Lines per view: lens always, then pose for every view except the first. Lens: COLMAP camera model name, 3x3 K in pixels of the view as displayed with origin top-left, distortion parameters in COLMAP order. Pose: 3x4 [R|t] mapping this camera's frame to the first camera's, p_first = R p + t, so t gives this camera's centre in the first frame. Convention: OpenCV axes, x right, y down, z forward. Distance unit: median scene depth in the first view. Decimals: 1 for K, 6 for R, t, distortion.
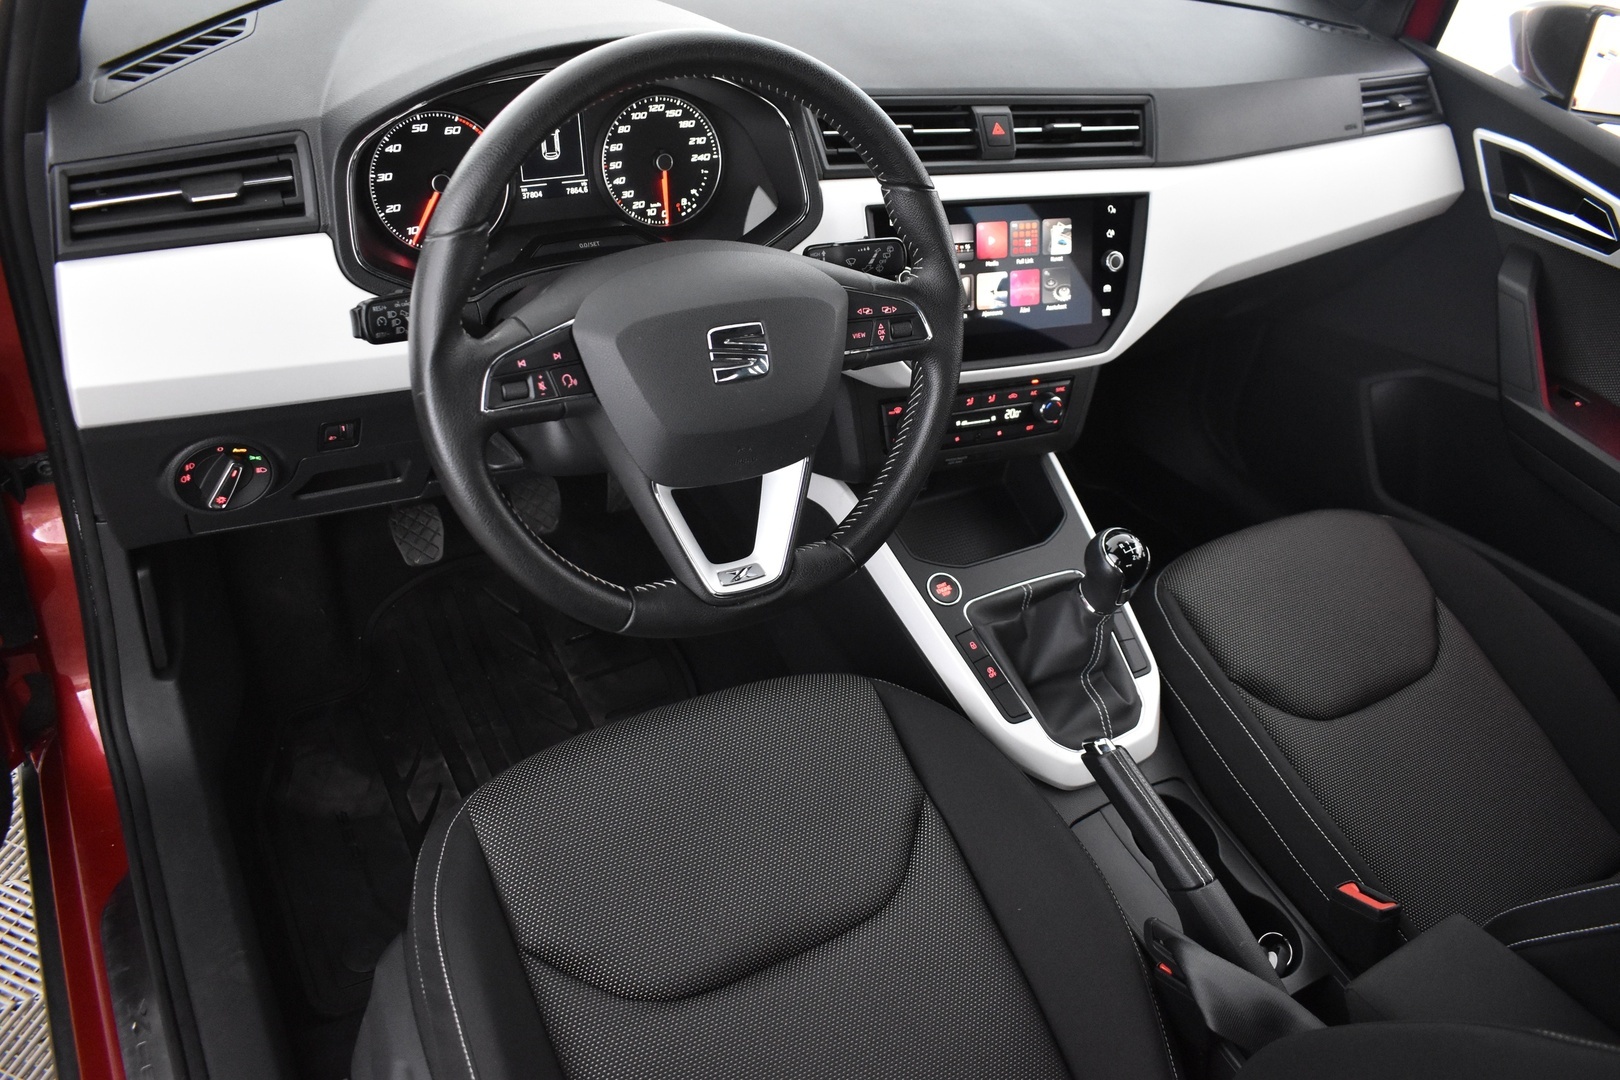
lens RADIAL K [[1260.8, 0, 827.5], [0, 1260.8, 542.5], [0, 0, 1]] dist [-0.098468, 0.018536]
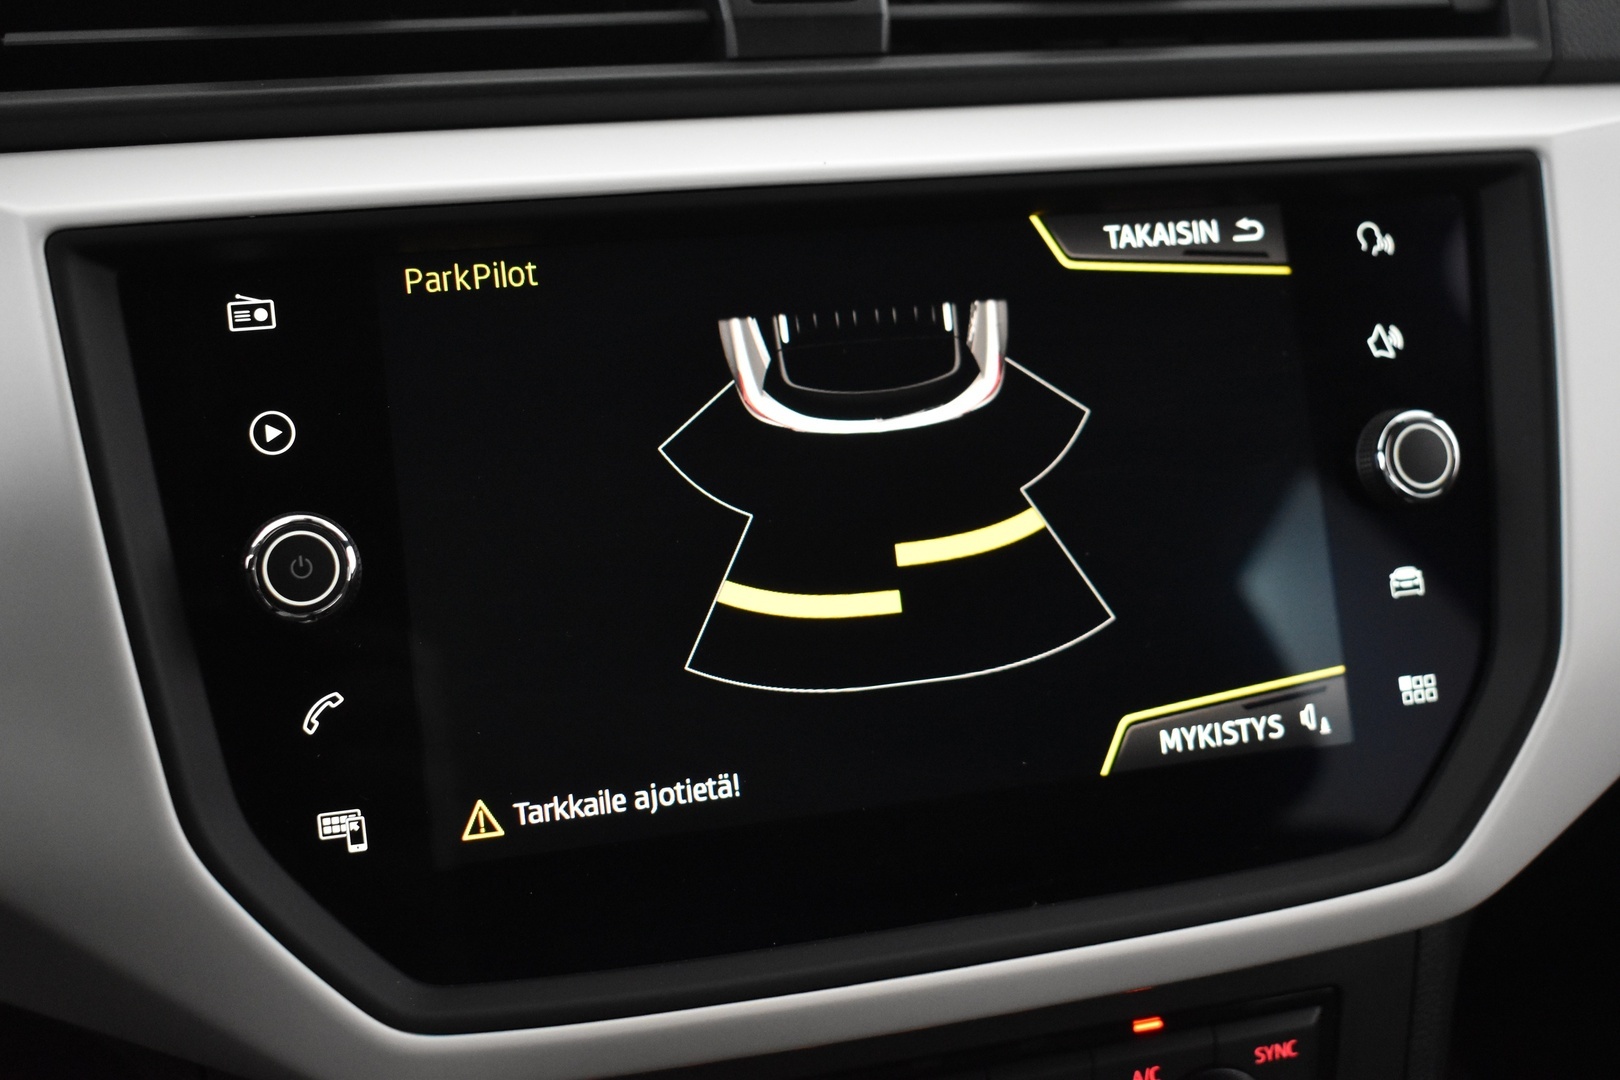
lens RADIAL K [[2093.0, 0, 813.7], [0, 2093.0, 530.5], [0, 0, 1]] dist [-0.041229, 0.000000]
pose [[0.979675, -0.090964, -0.178781, 0.195835], [0.025220, 0.940050, -0.340103, -0.092376], [0.199000, 0.328681, 0.923238, 0.661813]]
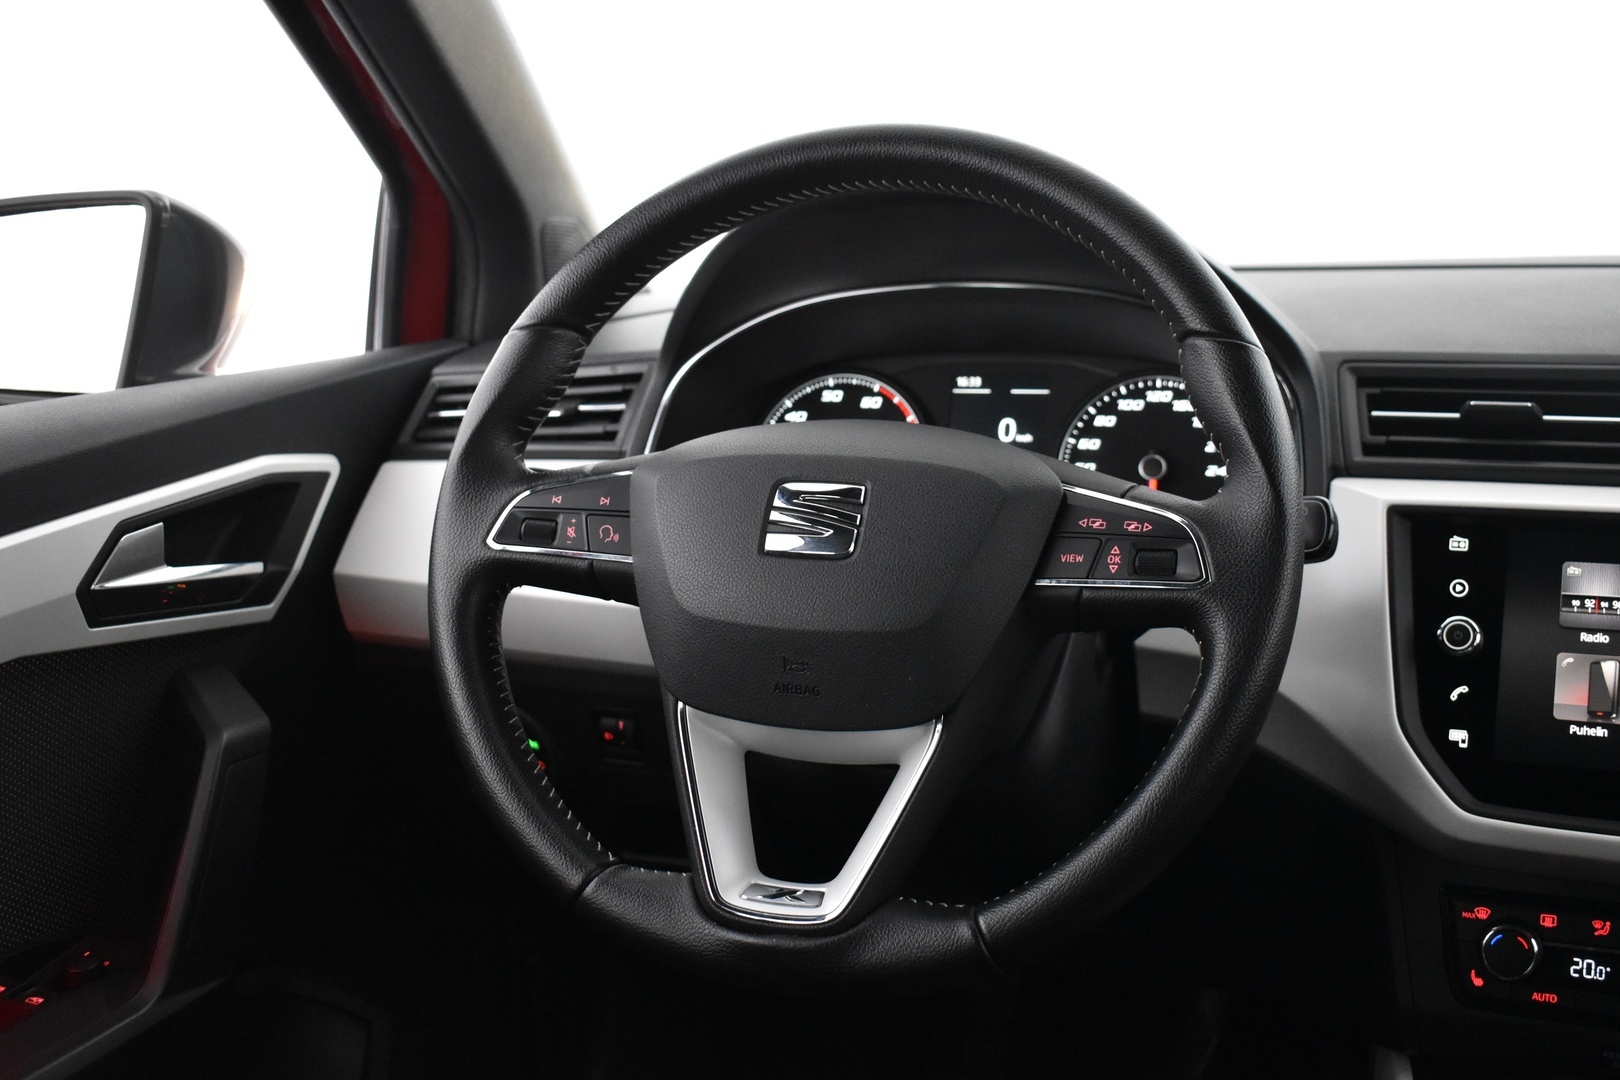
lens RADIAL K [[1807.2, 0, 818.9], [0, 1807.2, 527.0], [0, 0, 1]] dist [-0.068658, 0.000000]
pose [[0.642434, -0.039791, -0.765307, 0.462990], [-0.386689, 0.845362, -0.368558, 0.142293], [0.661627, 0.532710, 0.527702, 0.350079]]
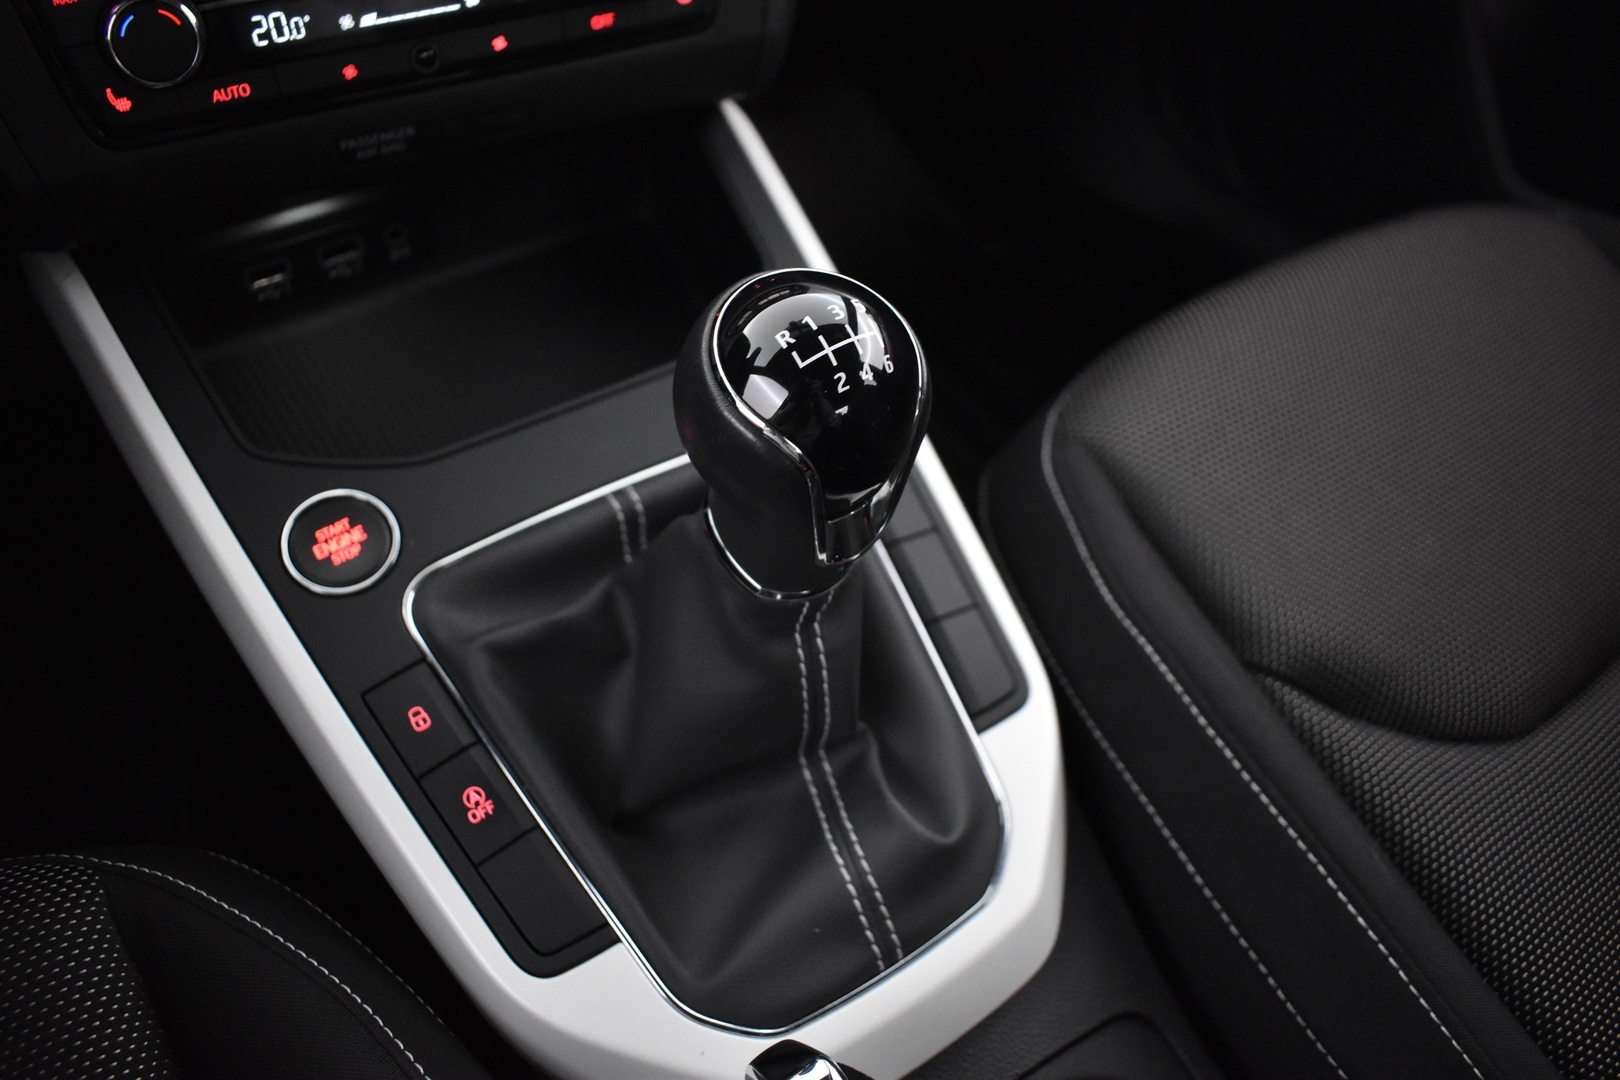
lens RADIAL K [[1260.8, 0, 846.8], [0, 1260.8, 519.8], [0, 0, 1]] dist [-0.098468, 0.018536]
pose [[0.993037, -0.116407, -0.018077, 0.235703], [0.117746, 0.985542, 0.121832, 0.008558], [0.003634, -0.123112, 0.992386, 0.714448]]
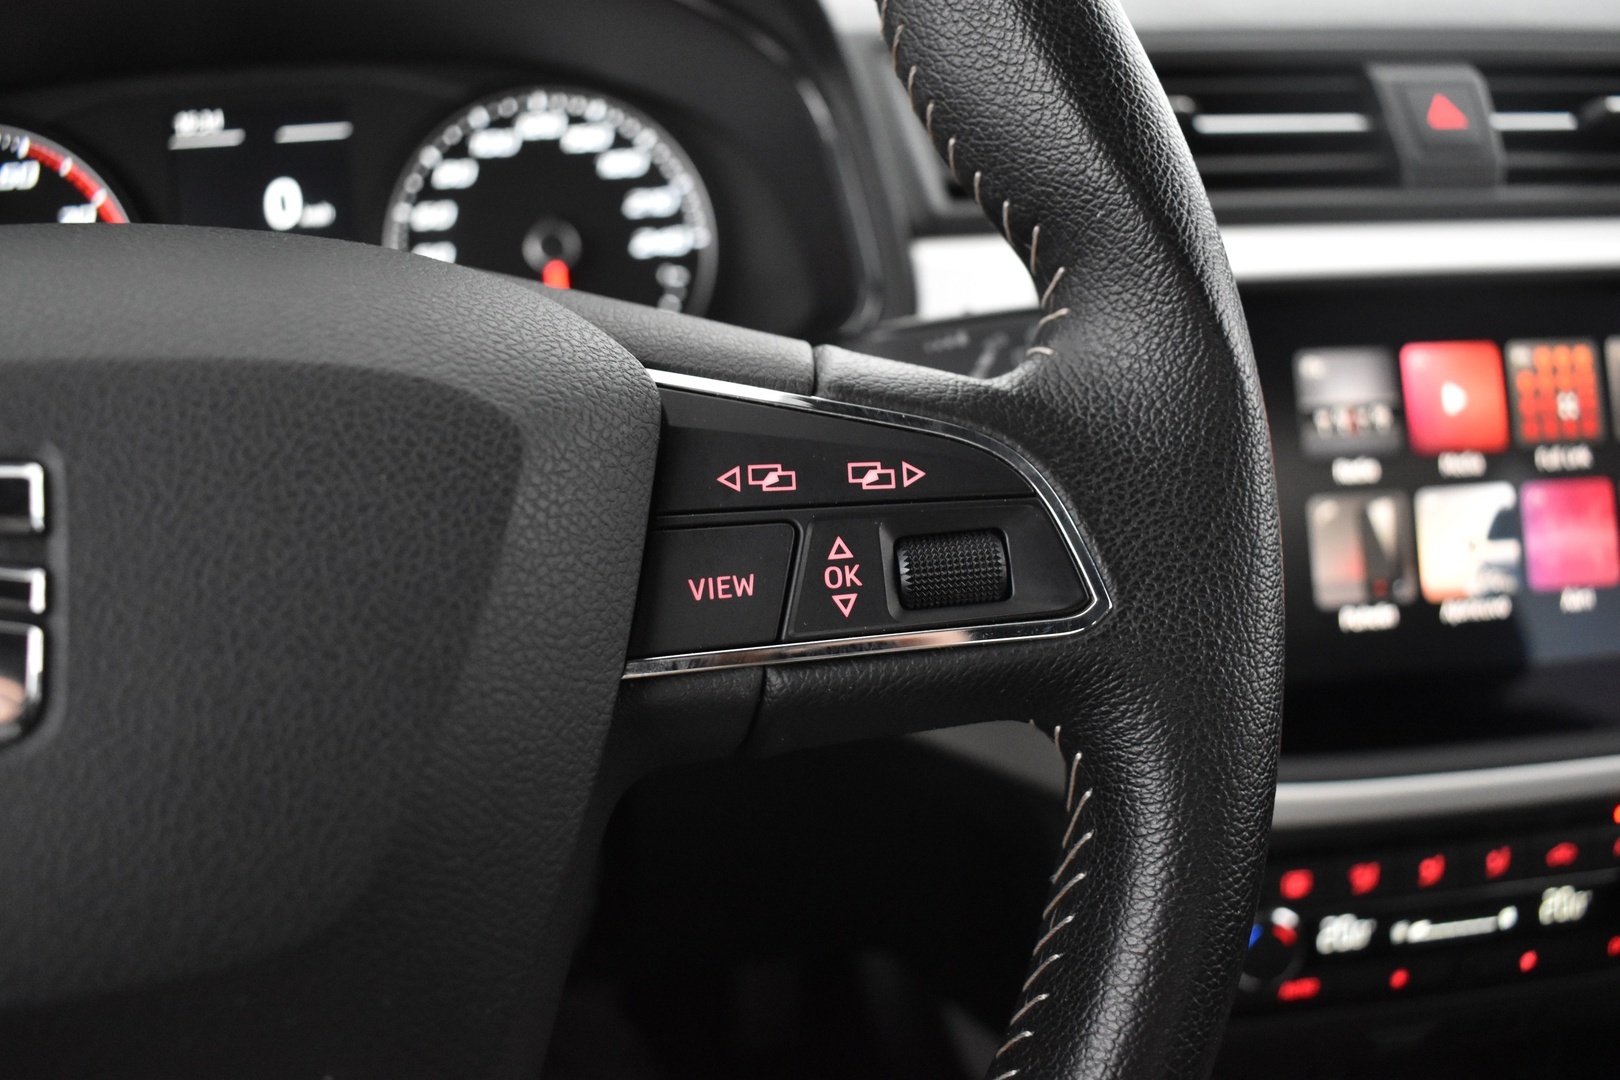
lens RADIAL K [[1400.9, 0, 812.9], [0, 1400.9, 515.4], [0, 0, 1]] dist [-0.085642, -0.001884]
pose [[0.937558, -0.048450, -0.344439, 0.092791], [-0.066270, 0.947231, -0.313628, -0.078698], [0.341459, 0.316870, 0.884872, 0.604602]]
